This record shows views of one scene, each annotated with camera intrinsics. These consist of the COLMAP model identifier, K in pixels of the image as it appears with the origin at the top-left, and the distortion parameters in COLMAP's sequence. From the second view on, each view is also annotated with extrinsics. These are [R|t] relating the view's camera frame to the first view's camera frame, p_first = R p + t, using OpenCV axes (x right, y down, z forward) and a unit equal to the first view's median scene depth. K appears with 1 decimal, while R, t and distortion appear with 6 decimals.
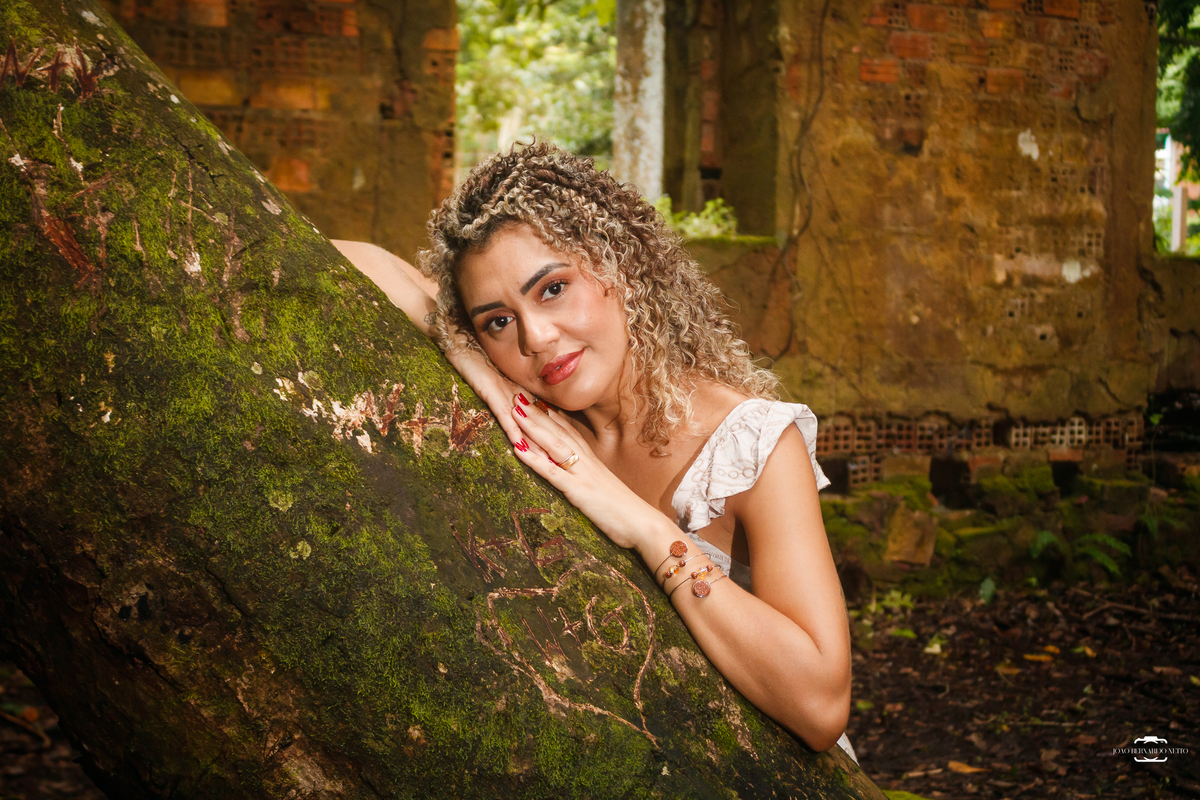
lens RADIAL K [[1948.7, 0, 600.0], [0, 1948.7, 400.0], [0, 0, 1]] dist [-0.024244, 0.045411]
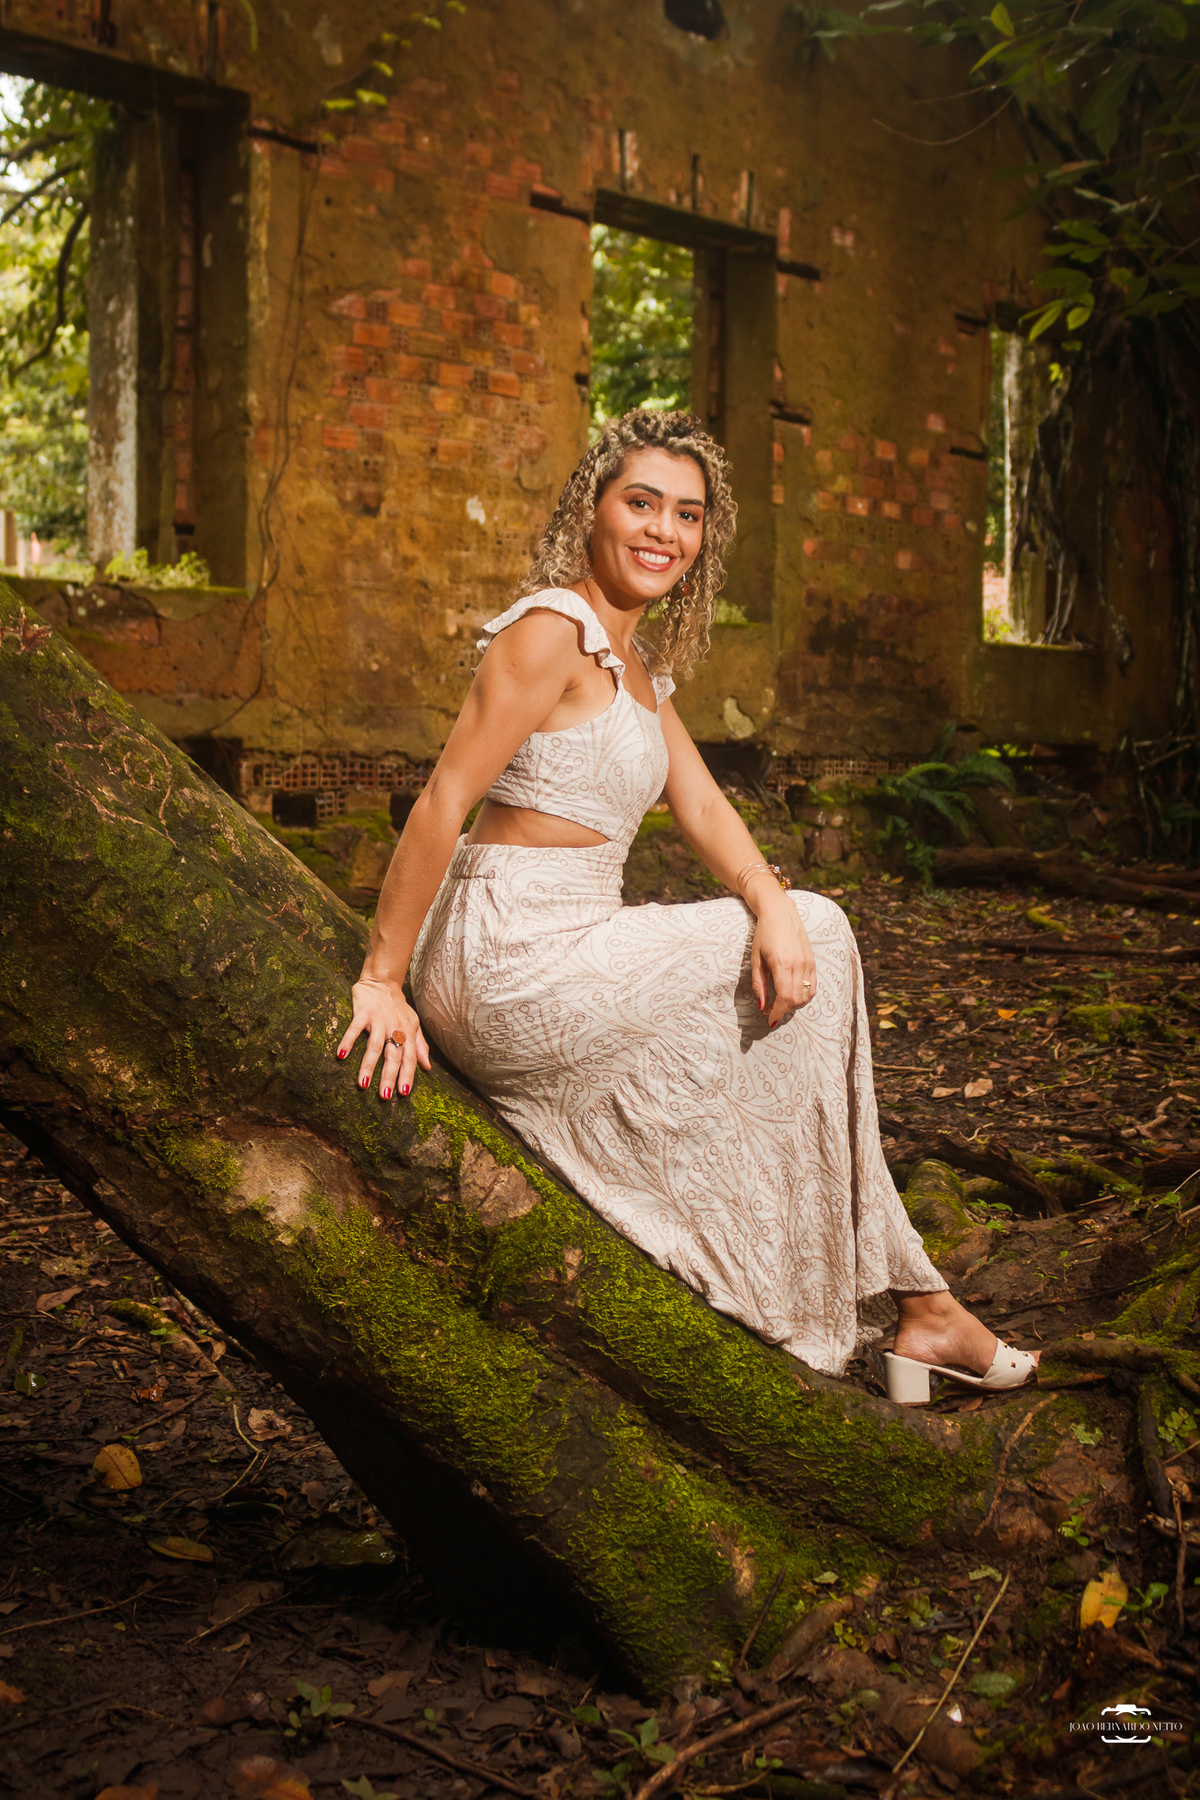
lens RADIAL K [[2062.1, 0, 600.0], [0, 2062.1, 900.0], [0, 0, 1]] dist [-0.112194, 0.058371]
pose [[0.965927, -0.019617, 0.258072, -0.016871], [0.009185, 0.999093, 0.041569, 0.042977], [-0.258653, -0.037782, 0.965231, -0.153375]]
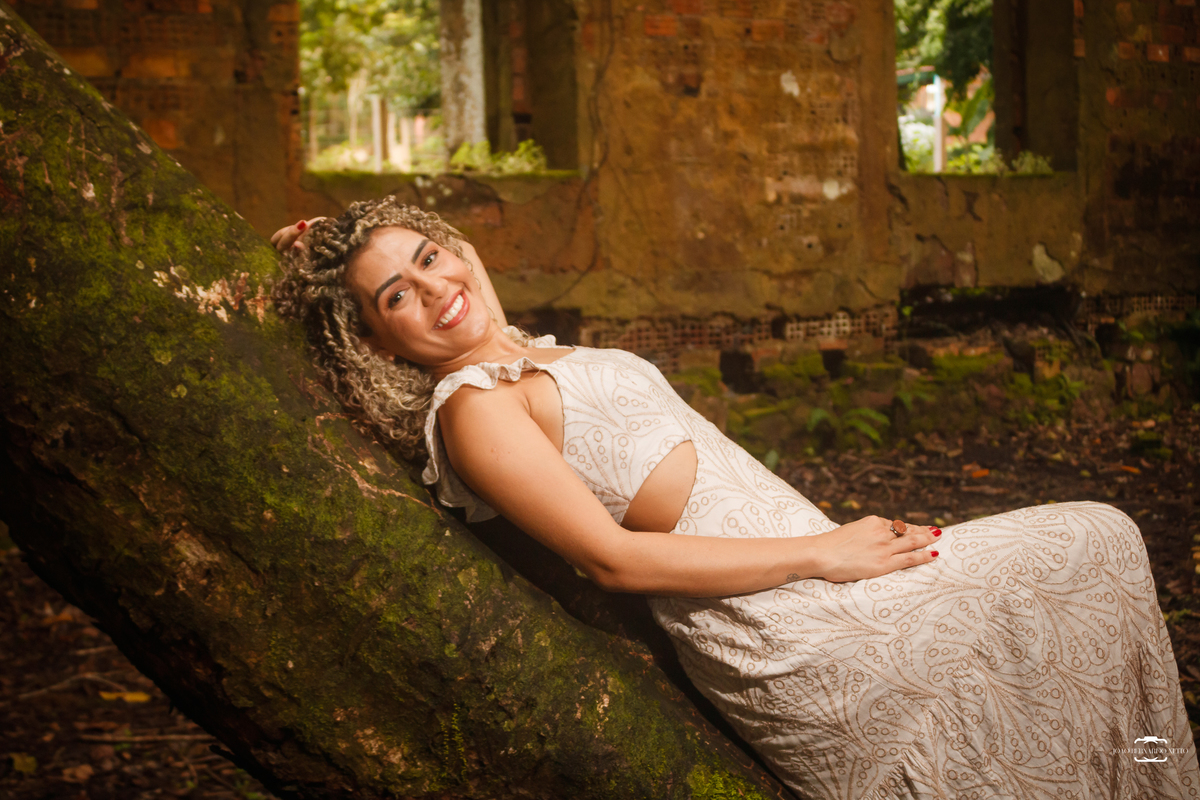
lens RADIAL K [[1788.0, 0, 600.0], [0, 1788.0, 400.0], [0, 0, 1]] dist [-0.060397, 0.174869]
pose [[0.995839, -0.051313, 0.075310, 0.013796], [0.048454, 0.998052, 0.039310, 0.012954], [-0.077180, -0.035497, 0.996385, -0.081879]]
